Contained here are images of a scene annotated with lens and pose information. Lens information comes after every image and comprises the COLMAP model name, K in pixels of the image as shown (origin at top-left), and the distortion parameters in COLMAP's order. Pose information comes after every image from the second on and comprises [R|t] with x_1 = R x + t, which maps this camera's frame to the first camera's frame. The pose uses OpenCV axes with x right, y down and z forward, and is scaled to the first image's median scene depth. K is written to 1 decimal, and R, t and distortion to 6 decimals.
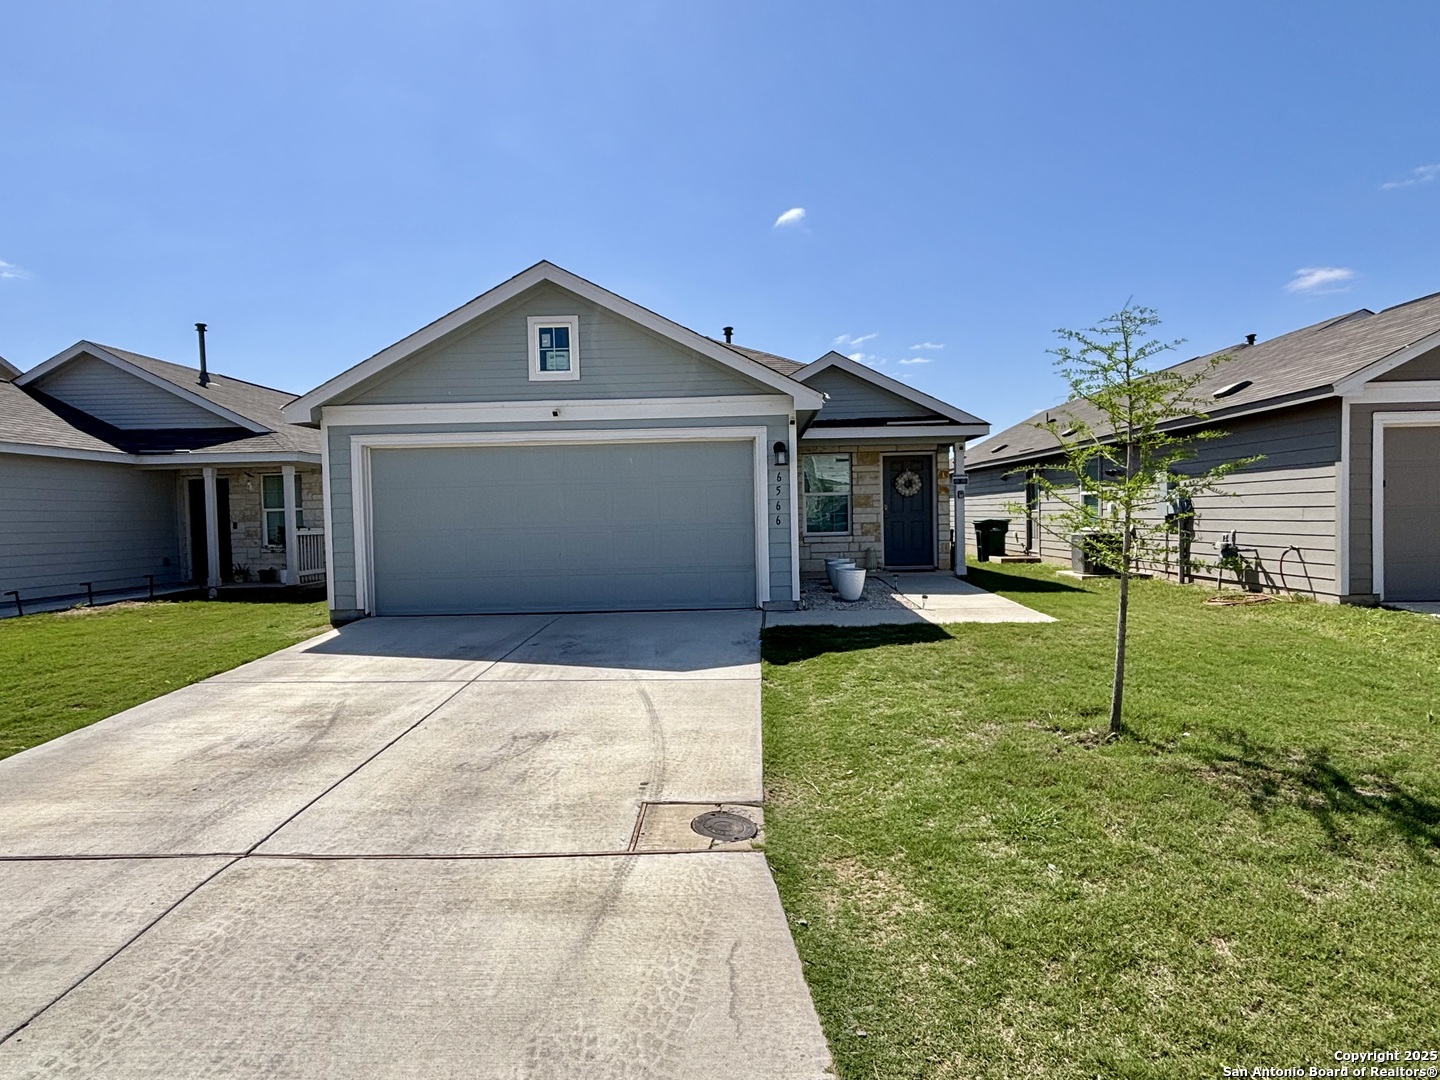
lens RADIAL K [[799.6, 0, 719.7], [0, 799.6, 530.8], [0, 0, 1]] dist [-0.010855, -0.000936]
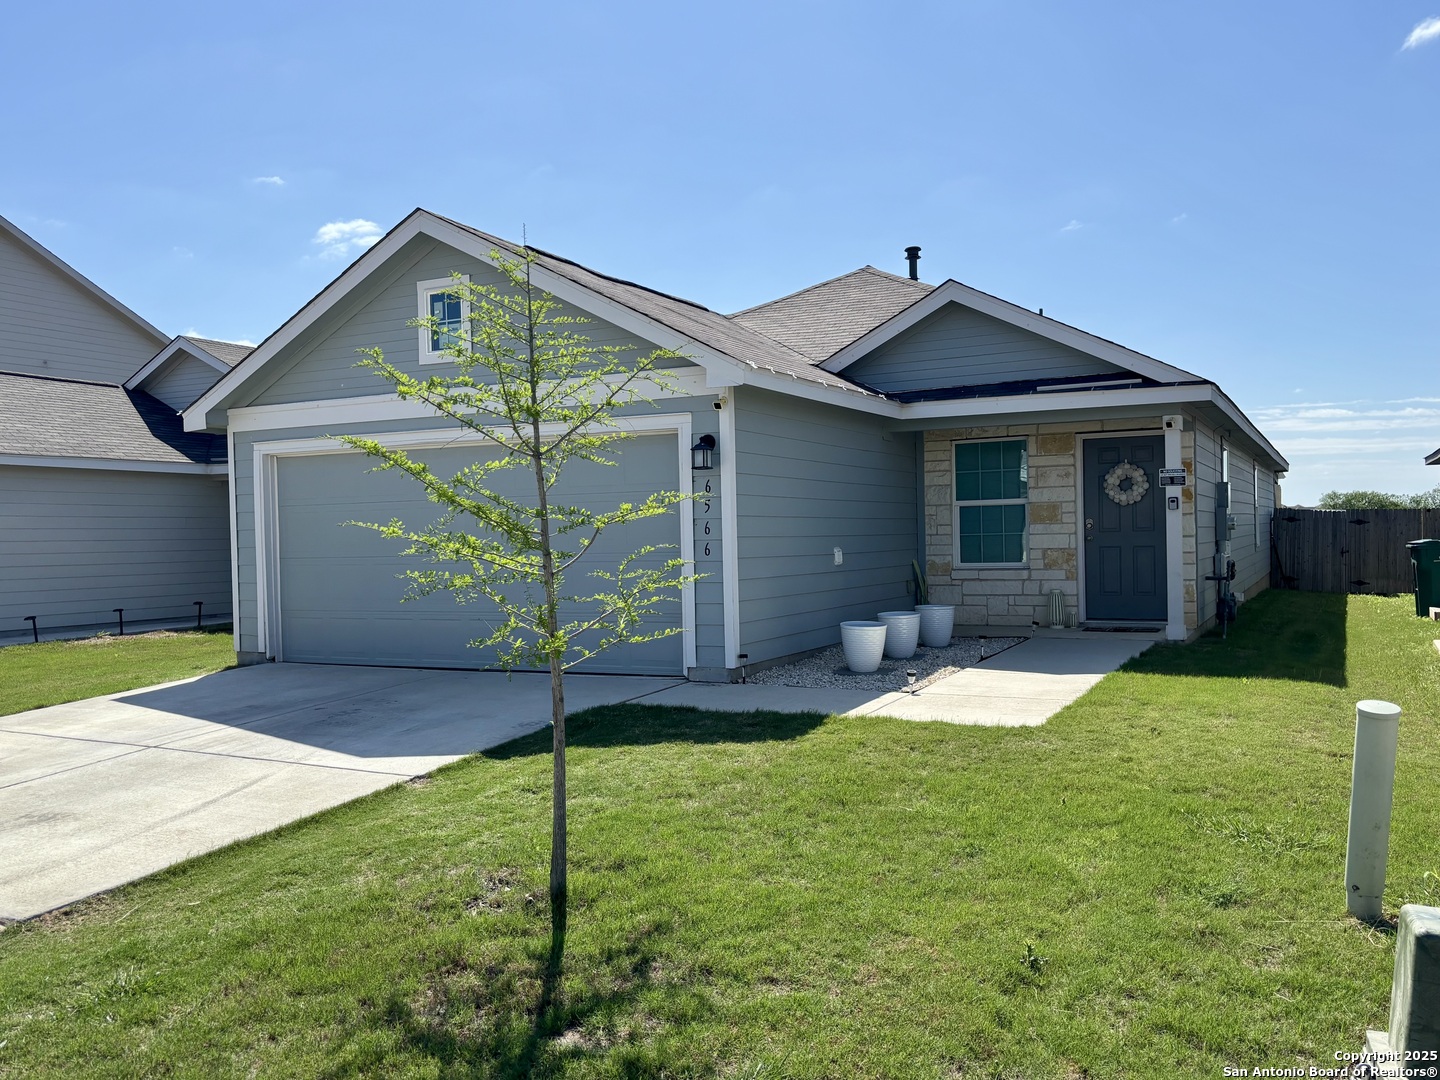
lens RADIAL K [[1176.9, 0, 720.0], [0, 1176.9, 540.0], [0, 0, 1]] dist [0.034477, 0.000501]
pose [[0.905821, 0.004967, -0.423630, 0.493112], [-0.007072, 0.999969, -0.003397, -0.017156], [0.423601, 0.006073, 0.905829, 0.090552]]
